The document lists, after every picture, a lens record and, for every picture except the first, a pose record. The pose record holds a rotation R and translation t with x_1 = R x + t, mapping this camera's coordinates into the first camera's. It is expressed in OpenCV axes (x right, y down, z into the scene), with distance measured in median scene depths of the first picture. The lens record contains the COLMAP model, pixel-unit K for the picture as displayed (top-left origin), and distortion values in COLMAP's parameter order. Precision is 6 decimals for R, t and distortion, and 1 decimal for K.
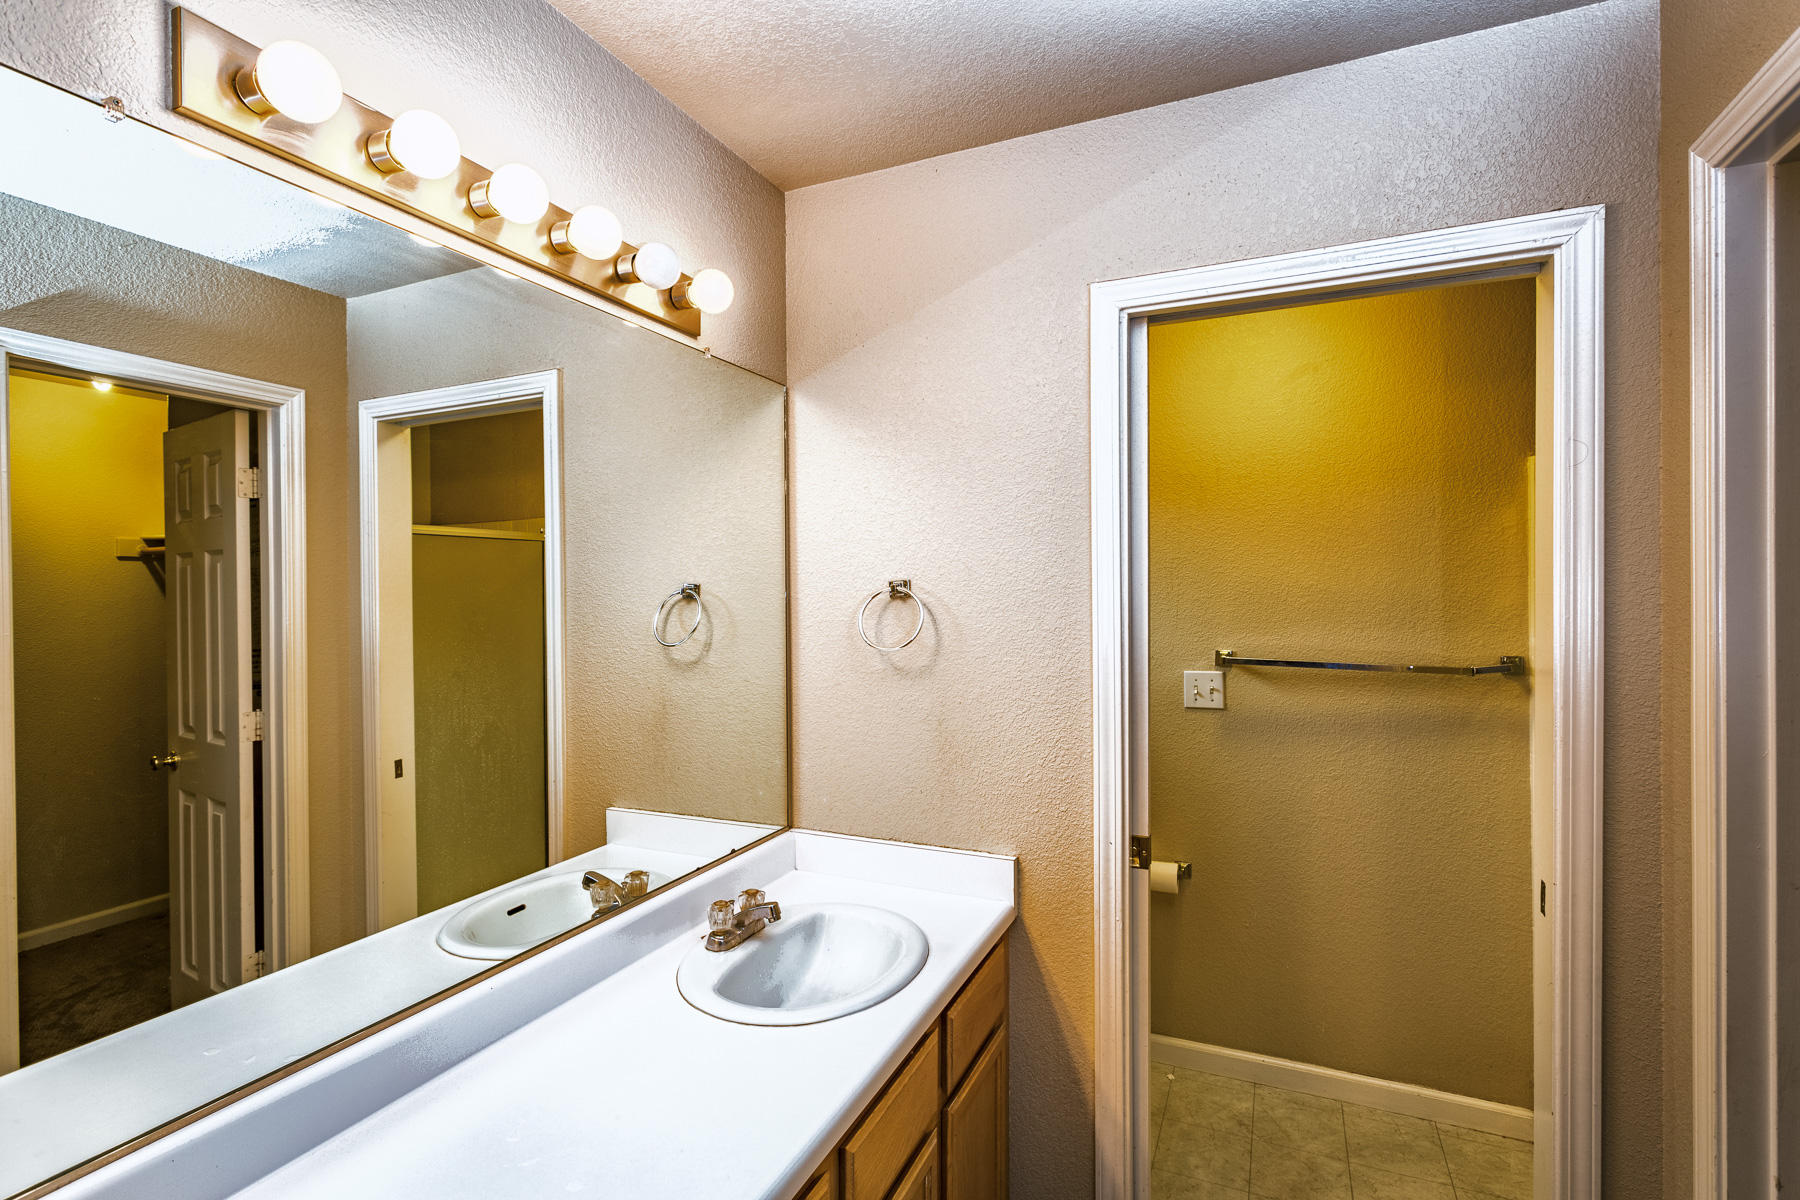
lens RADIAL K [[852.9, 0, 891.0], [0, 852.9, 595.7], [0, 0, 1]] dist [-0.002434, 0.001275]
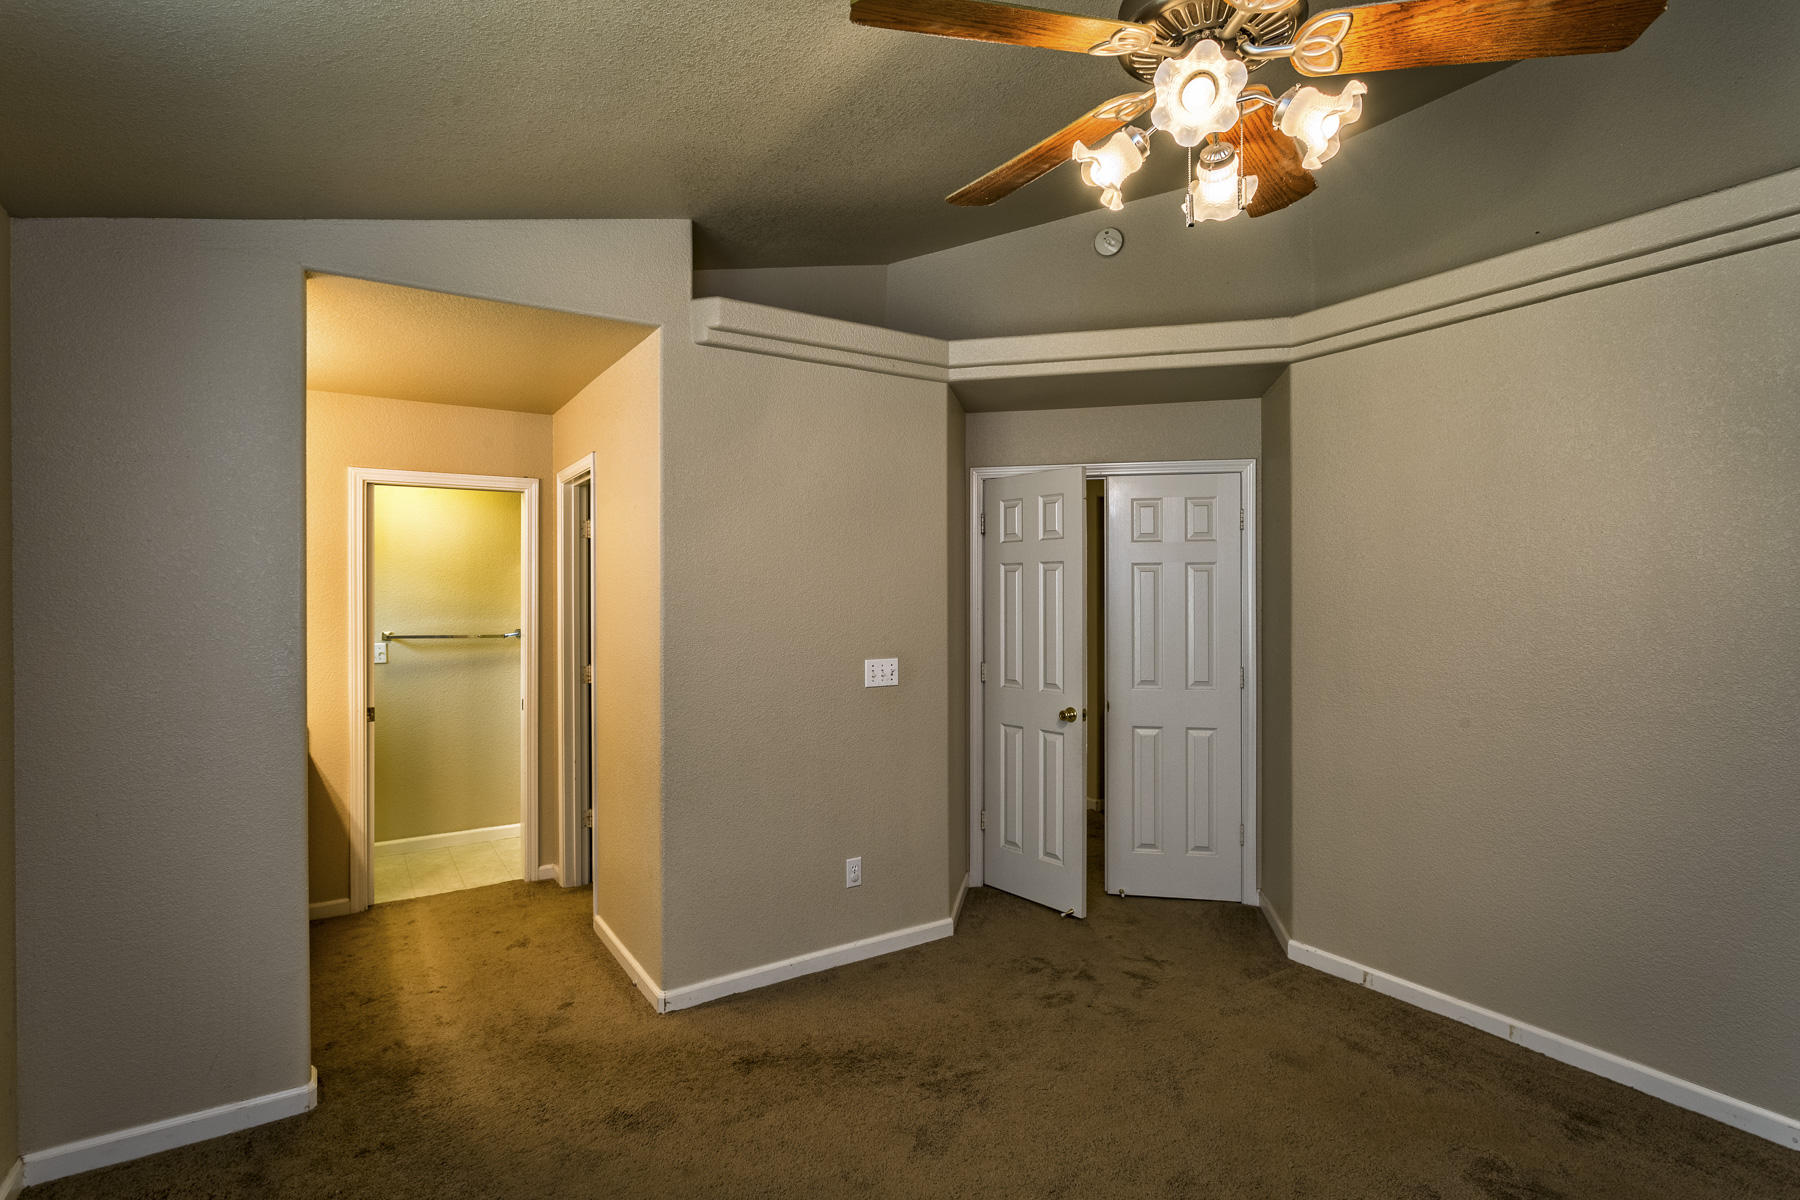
lens RADIAL K [[852.9, 0, 889.6], [0, 852.9, 598.7], [0, 0, 1]] dist [-0.002434, 0.001275]
pose [[0.532334, 0.002176, 0.846532, -0.651795], [0.005629, 0.999965, -0.006110, 0.007304], [-0.846516, 0.008018, 0.532303, -1.013415]]
